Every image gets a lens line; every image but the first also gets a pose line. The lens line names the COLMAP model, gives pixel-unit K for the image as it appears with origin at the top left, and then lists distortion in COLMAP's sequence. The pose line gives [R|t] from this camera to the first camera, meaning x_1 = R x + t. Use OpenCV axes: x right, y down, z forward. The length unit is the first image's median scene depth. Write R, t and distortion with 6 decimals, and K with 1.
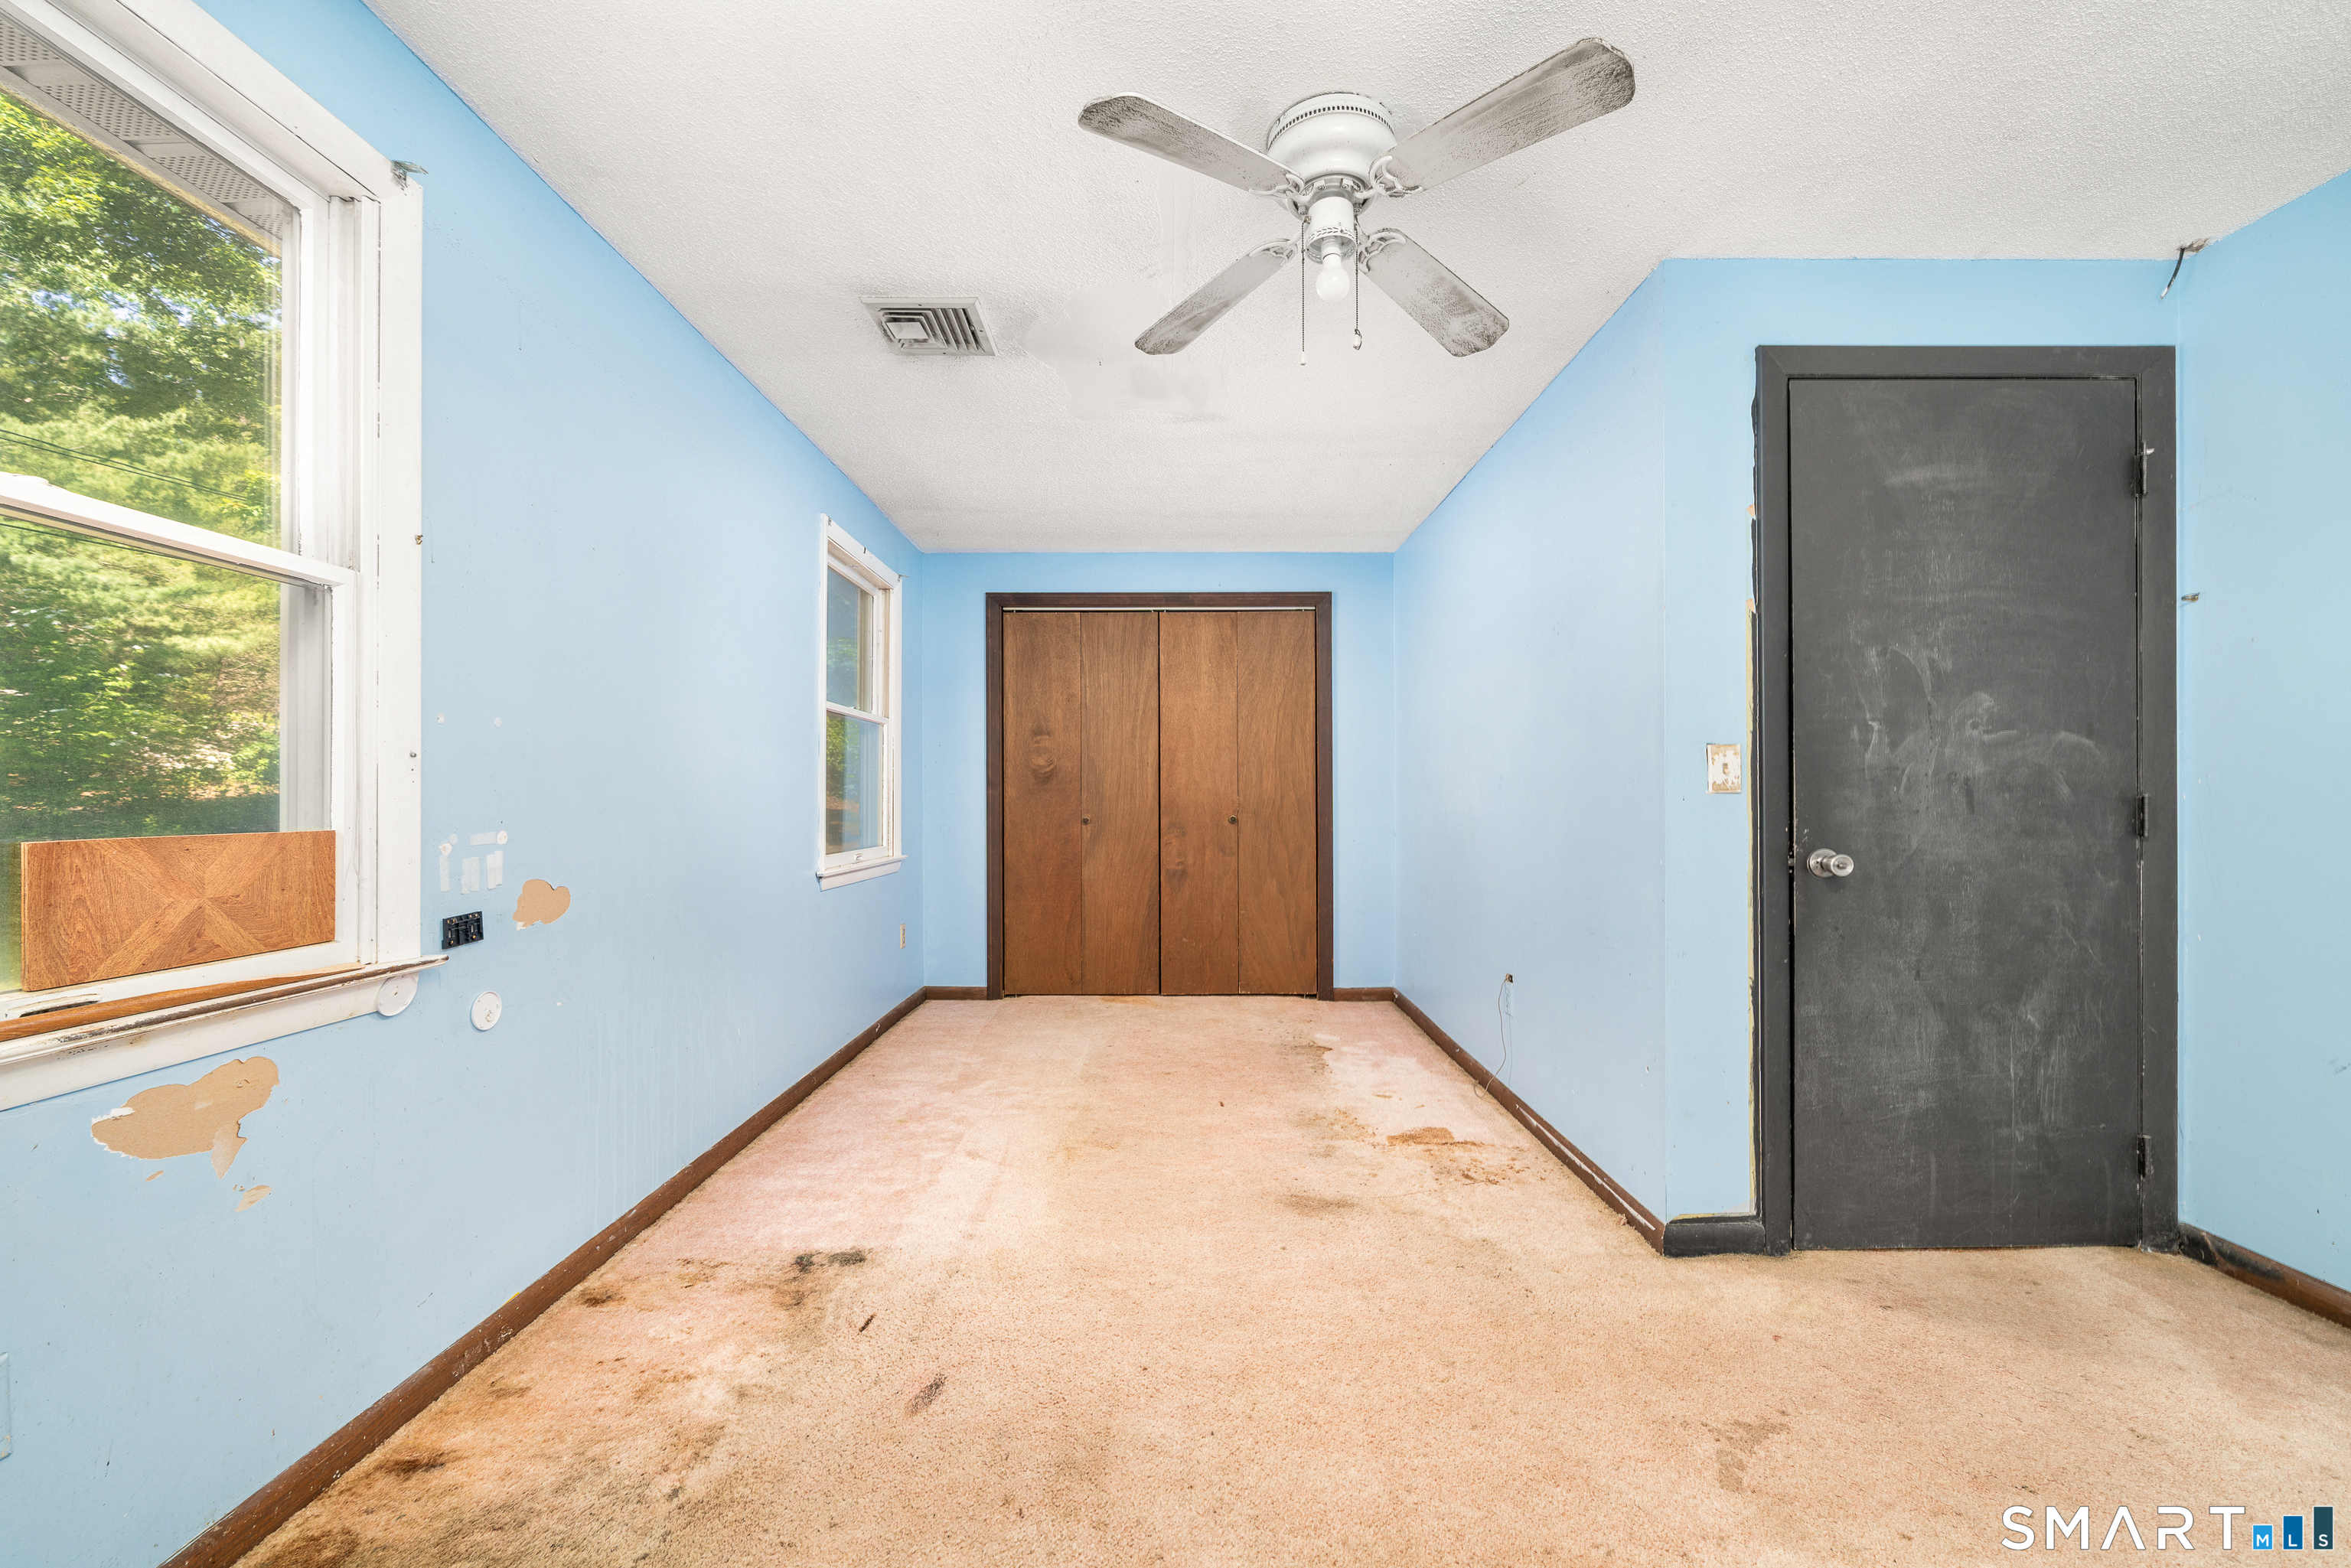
lens RADIAL K [[897.5, 0, 1242.0], [0, 897.5, 797.7], [0, 0, 1]] dist [-0.001641, -0.000086]
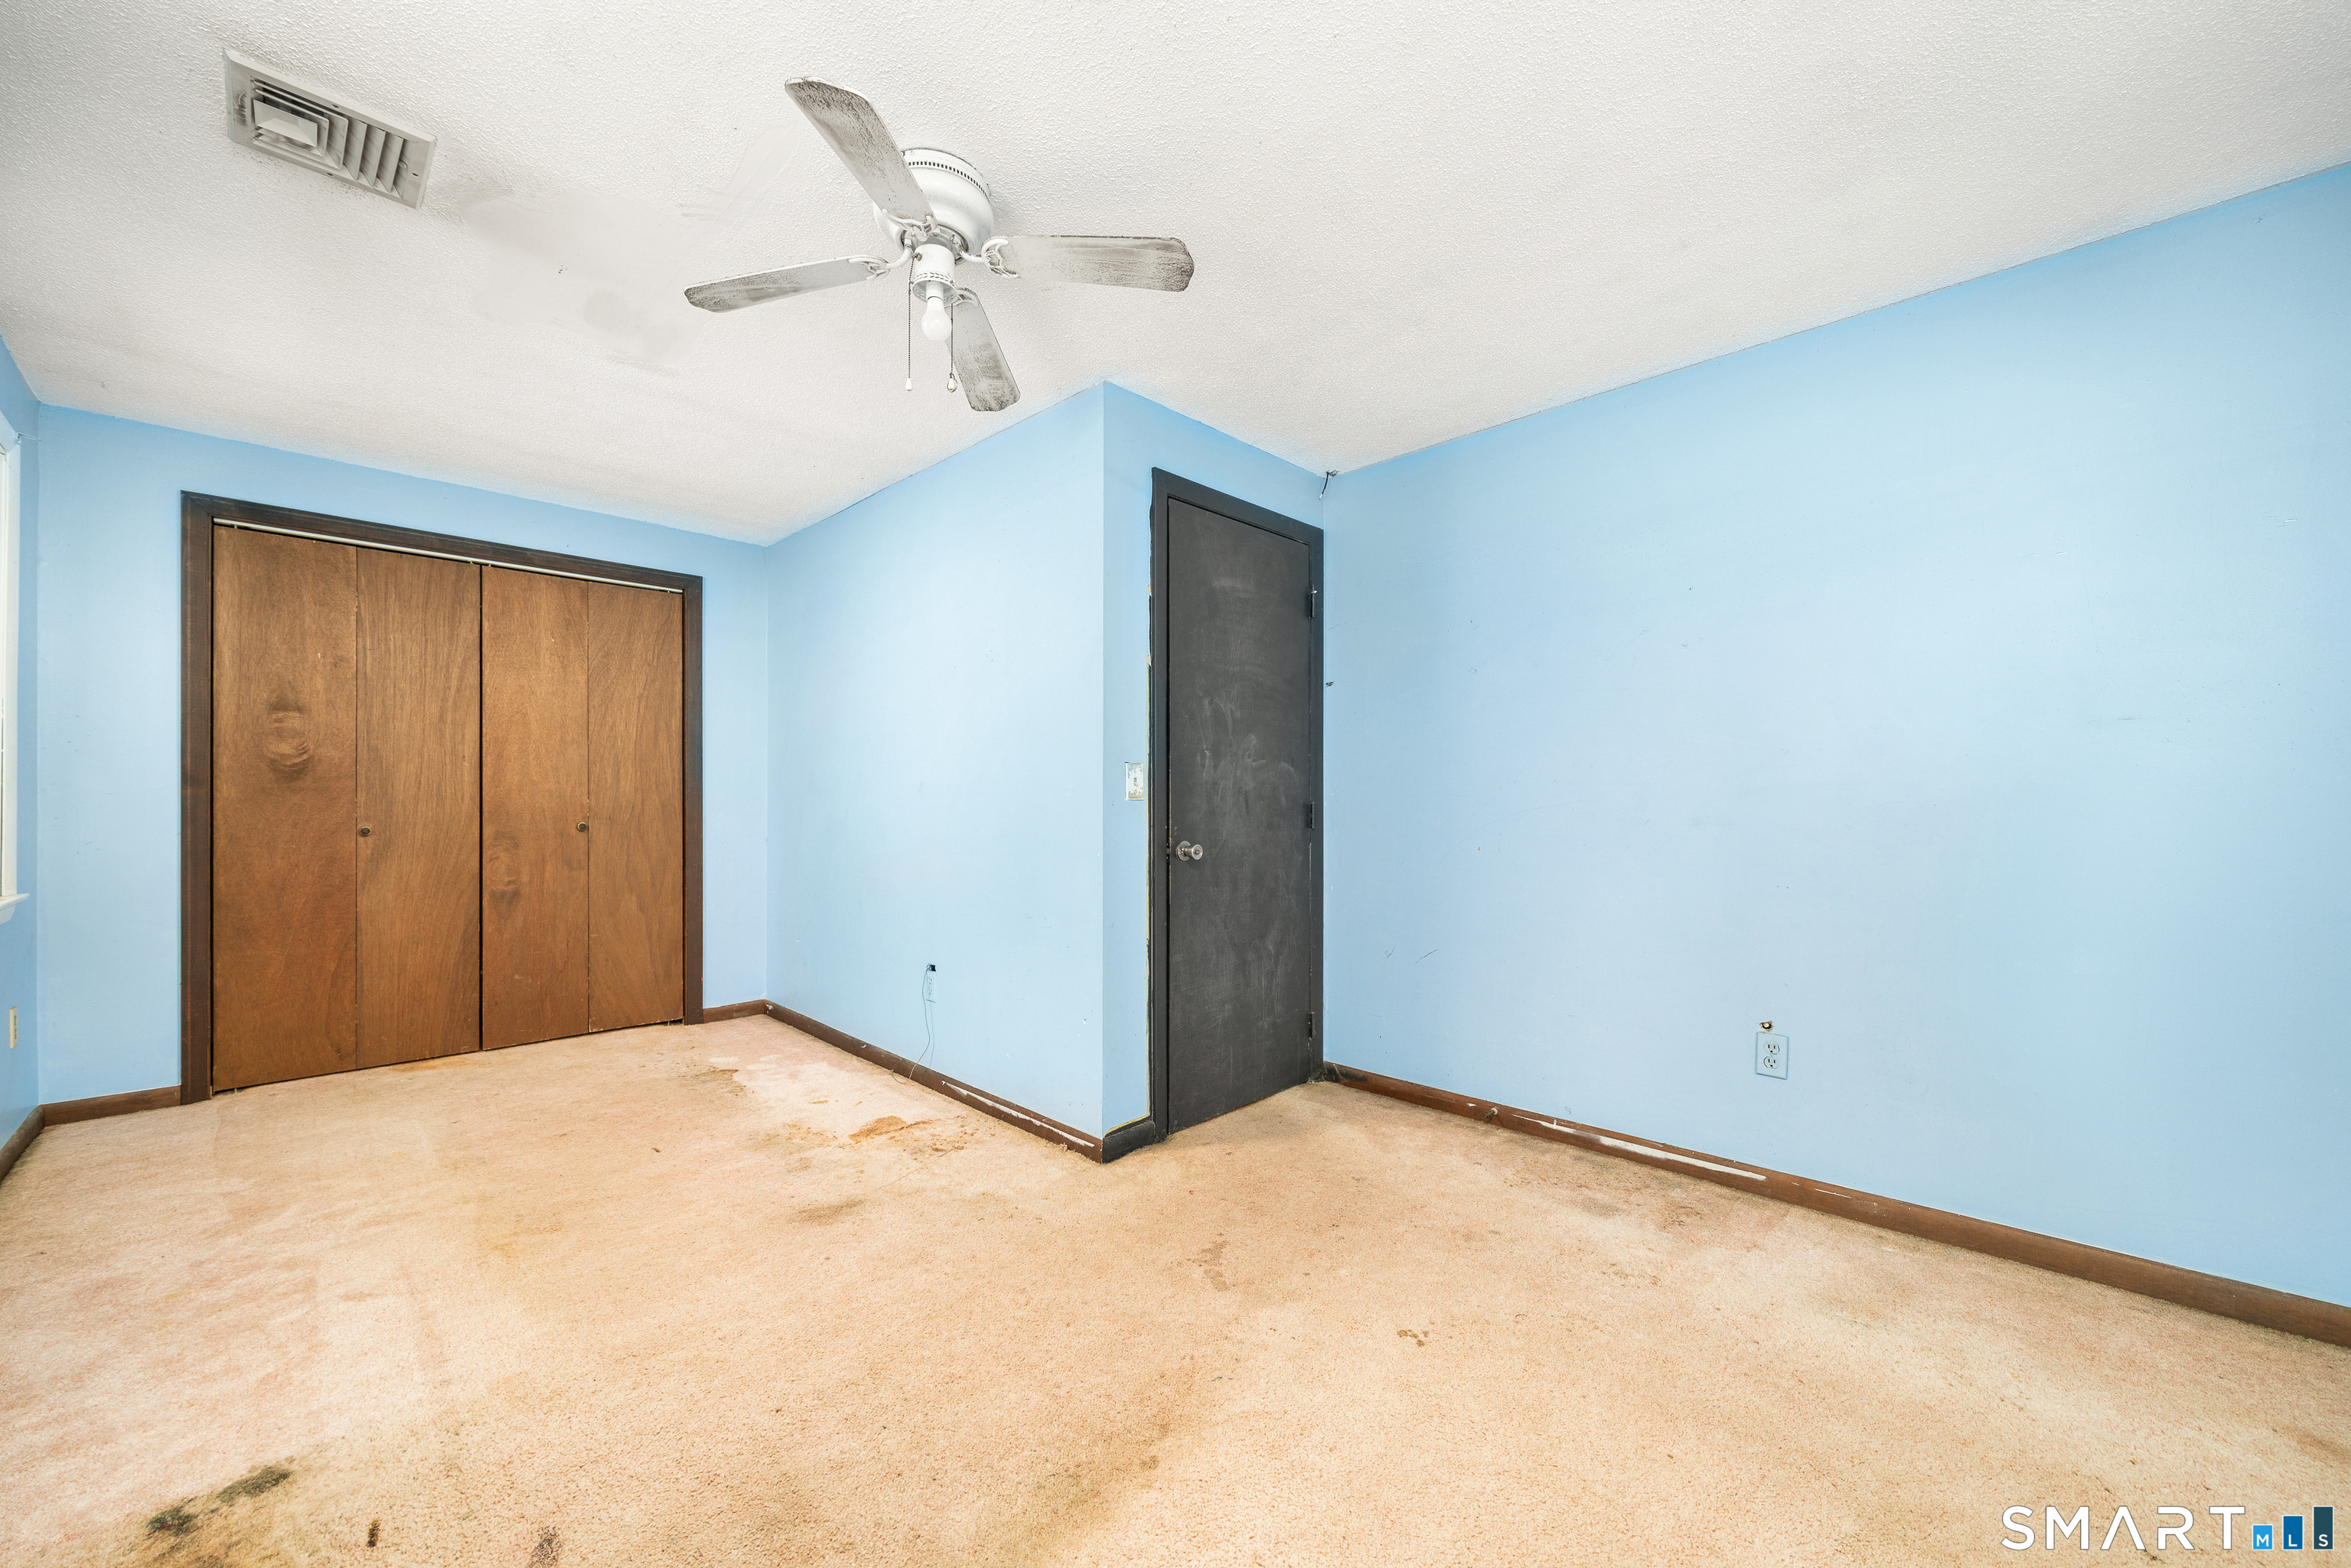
lens RADIAL K [[899.2, 0, 1150.4], [0, 899.2, 800.4], [0, 0, 1]] dist [-0.002842, 0.000336]
pose [[0.715683, 0.004710, 0.698409, -0.334633], [-0.004649, 0.999987, -0.001979, -0.002329], [-0.698410, -0.001831, 0.715696, 0.036809]]
